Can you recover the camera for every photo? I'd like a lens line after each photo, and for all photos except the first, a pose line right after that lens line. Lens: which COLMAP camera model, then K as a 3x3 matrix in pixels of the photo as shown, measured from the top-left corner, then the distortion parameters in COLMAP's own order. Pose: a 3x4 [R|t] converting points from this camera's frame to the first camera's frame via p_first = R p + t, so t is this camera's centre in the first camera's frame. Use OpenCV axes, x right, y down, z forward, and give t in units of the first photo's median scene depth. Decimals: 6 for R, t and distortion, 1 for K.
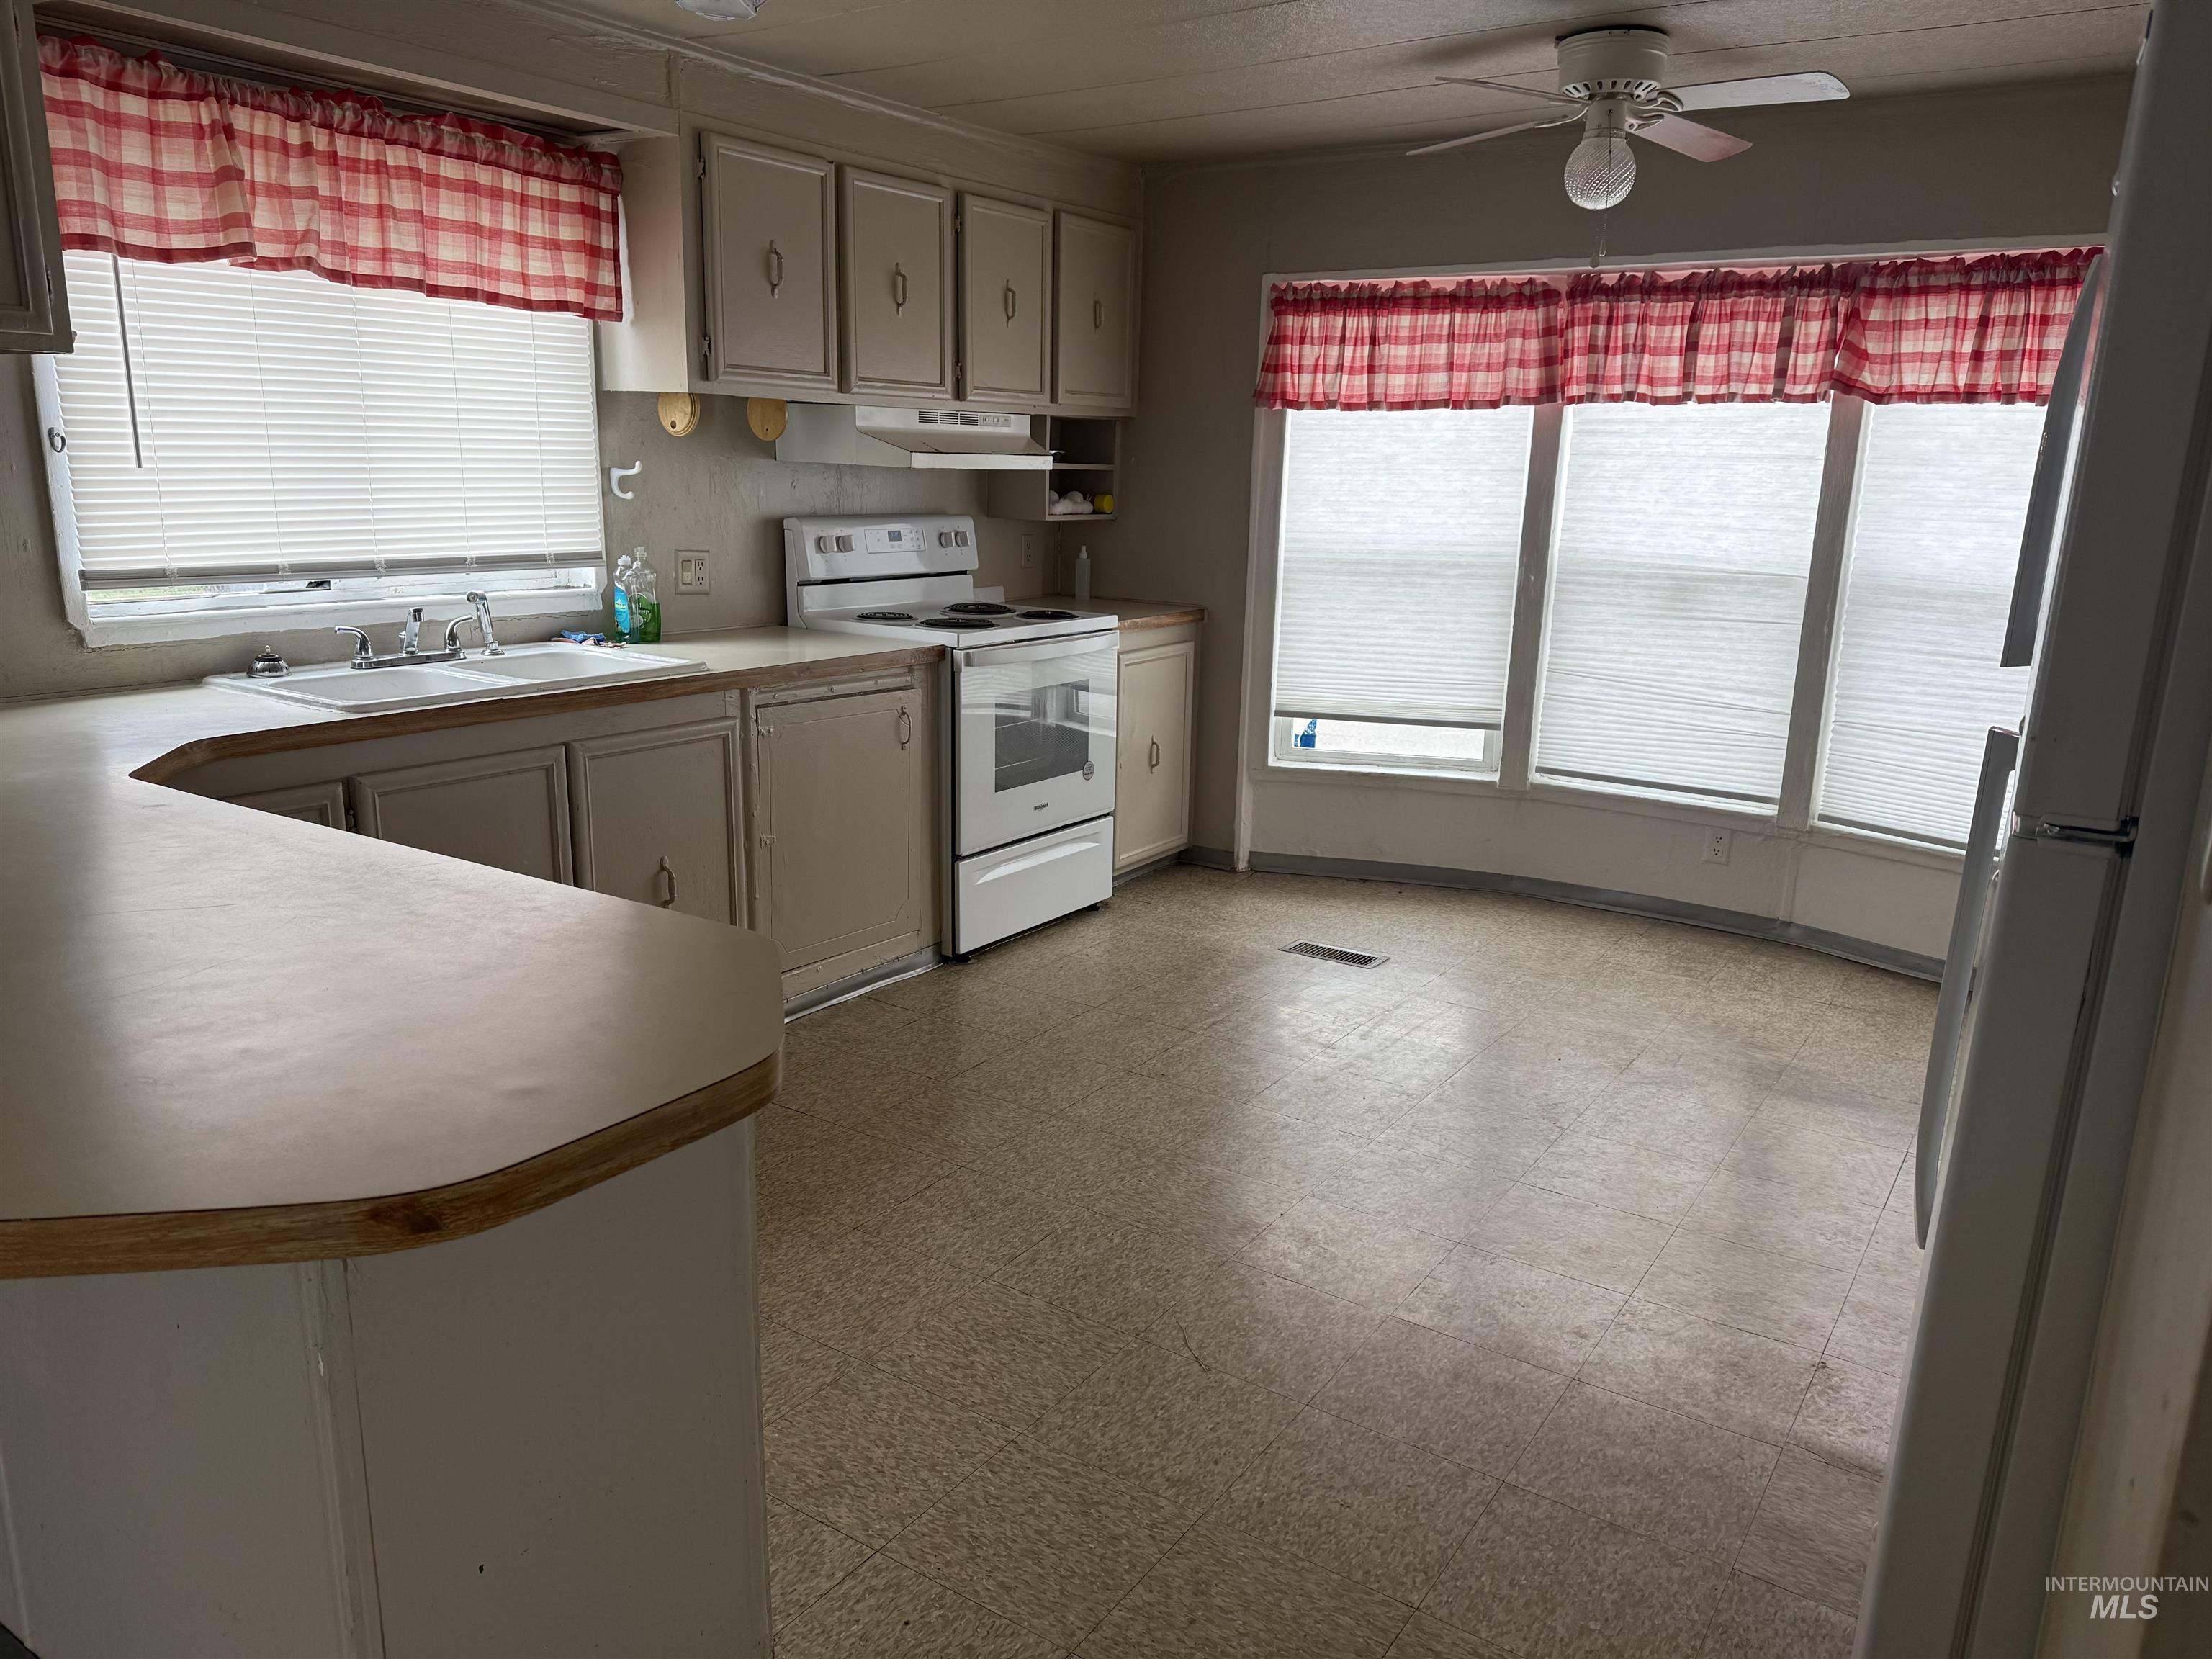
lens RADIAL K [[1535.4, 0, 1145.6], [0, 1535.4, 835.5], [0, 0, 1]] dist [-0.021591, -0.005243]
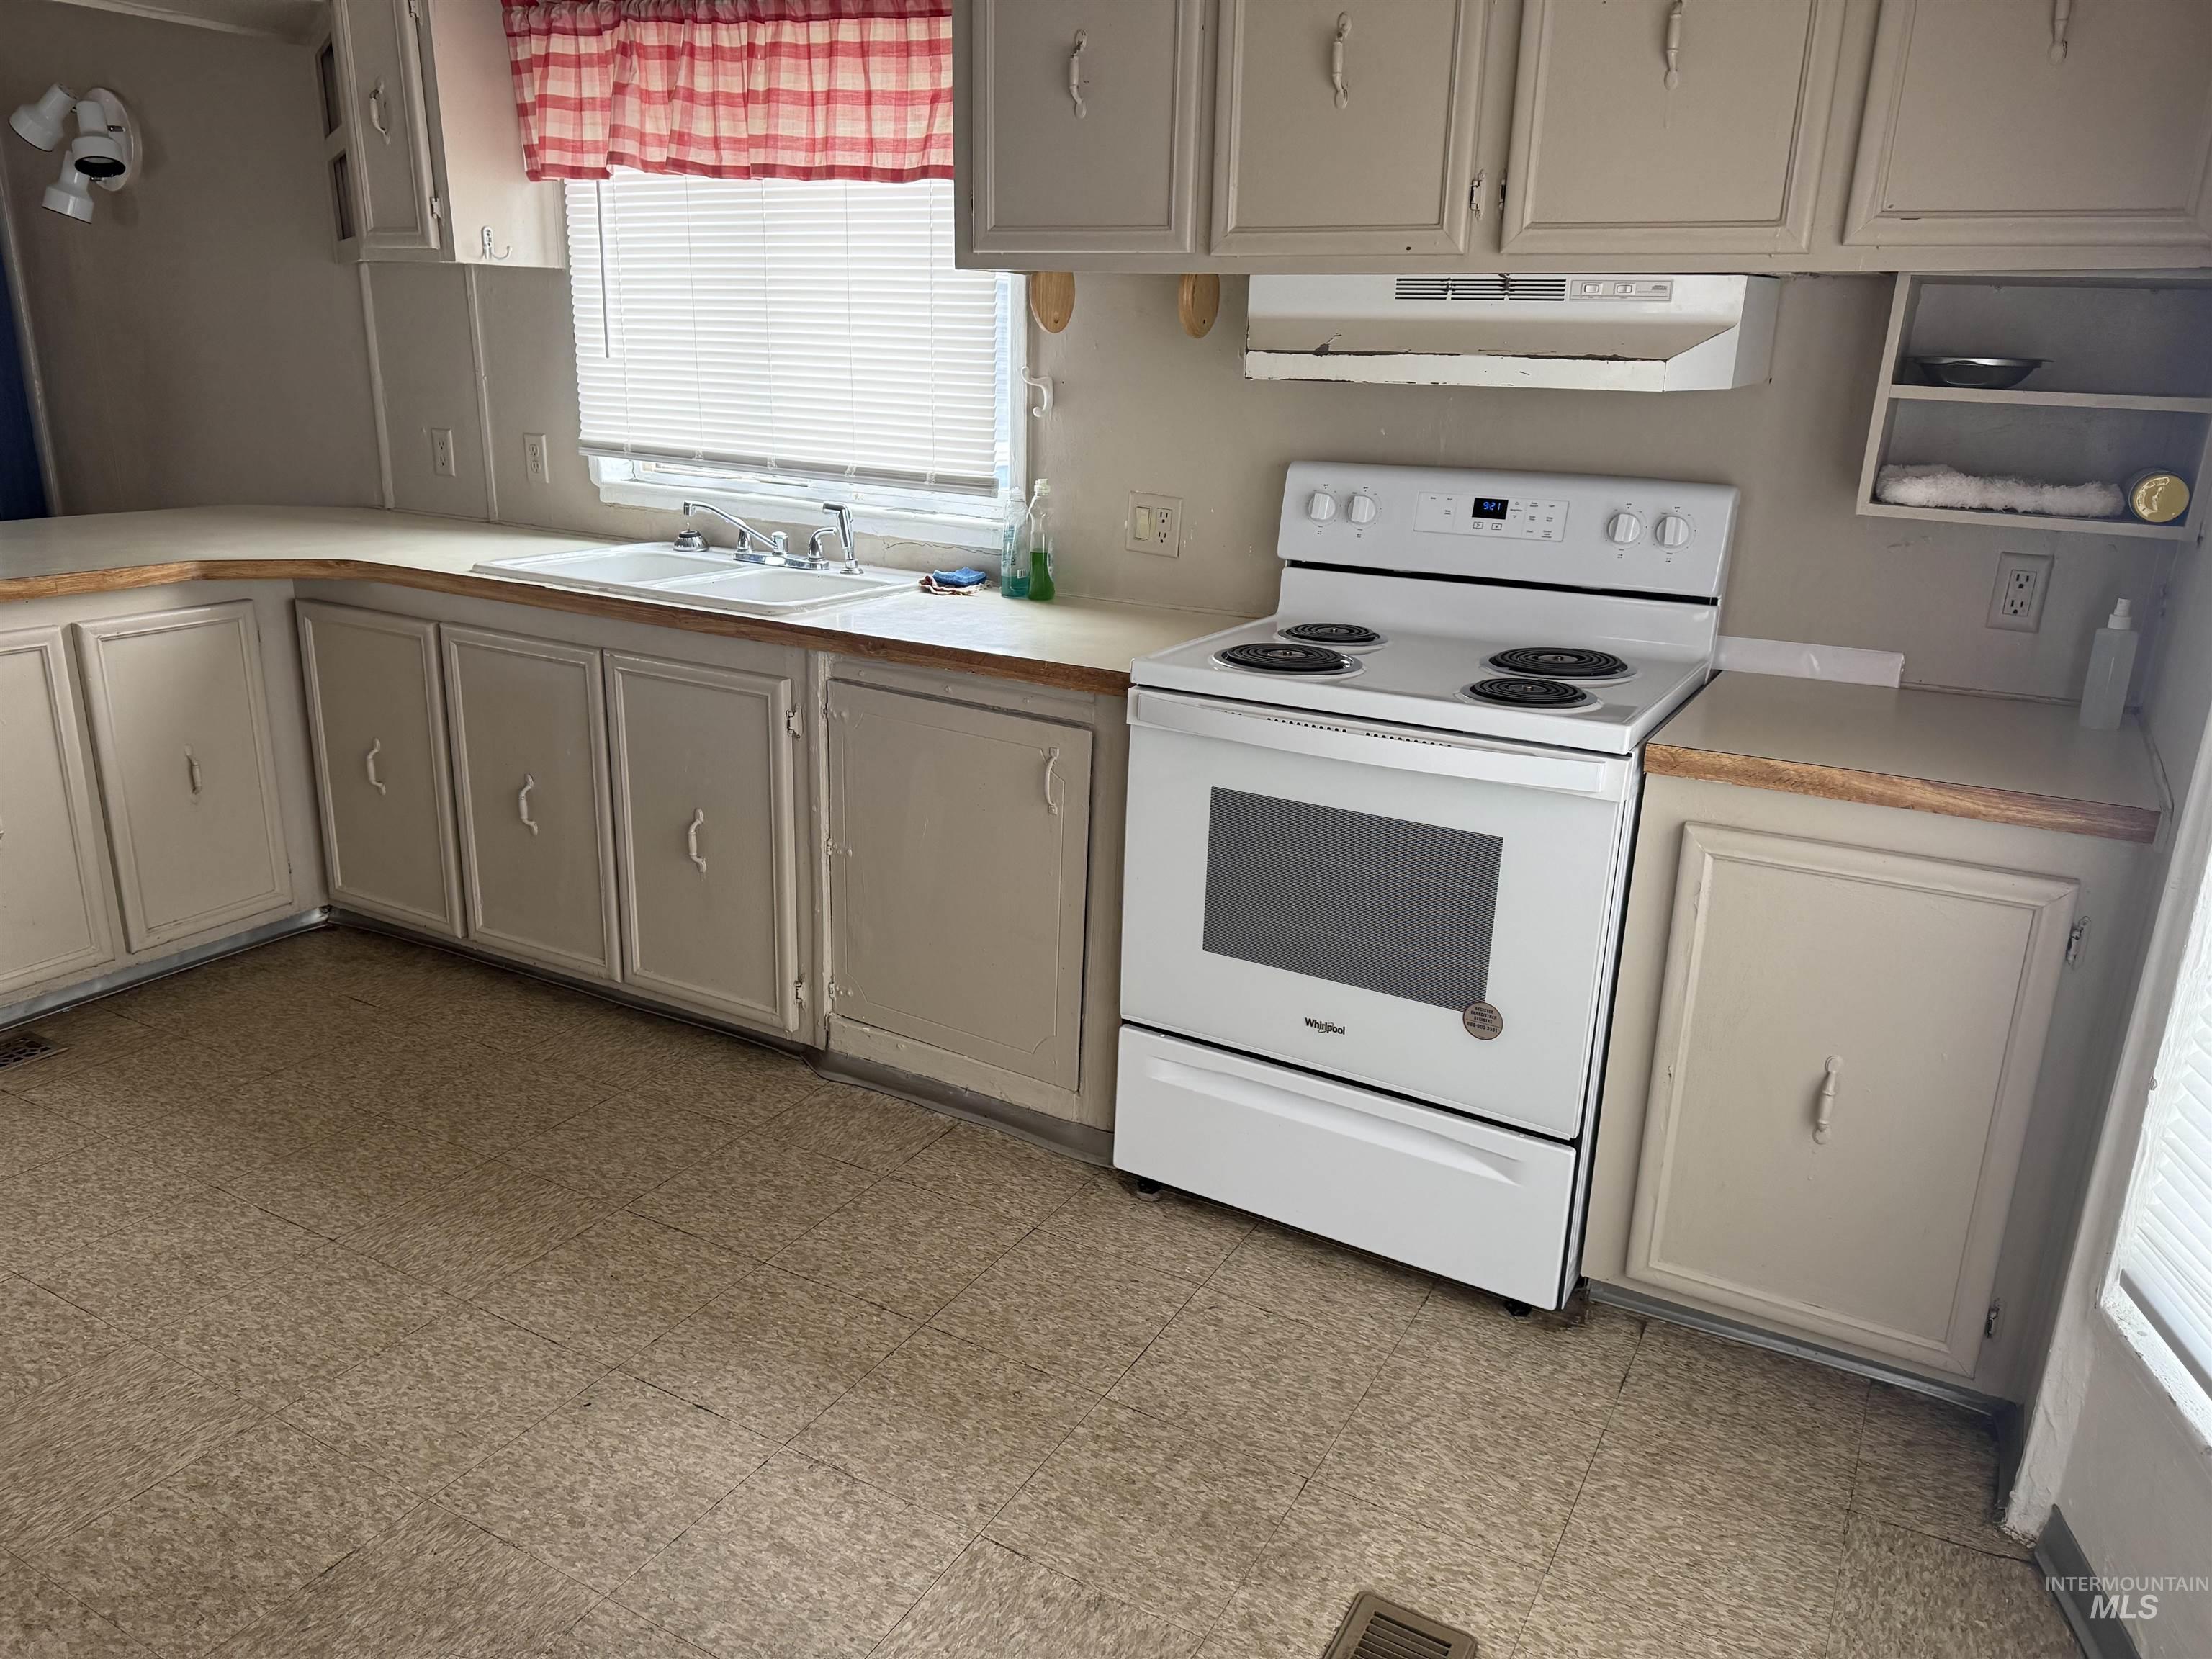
lens RADIAL K [[1478.0, 0, 1106.0], [0, 1478.0, 829.5], [0, 0, 1]] dist [0.056110, -0.118418]
pose [[0.078279, 0.261542, -0.962013, 0.449282], [-0.280791, 0.931691, 0.230450, -0.201220], [0.956571, 0.252085, 0.146371, 0.946952]]
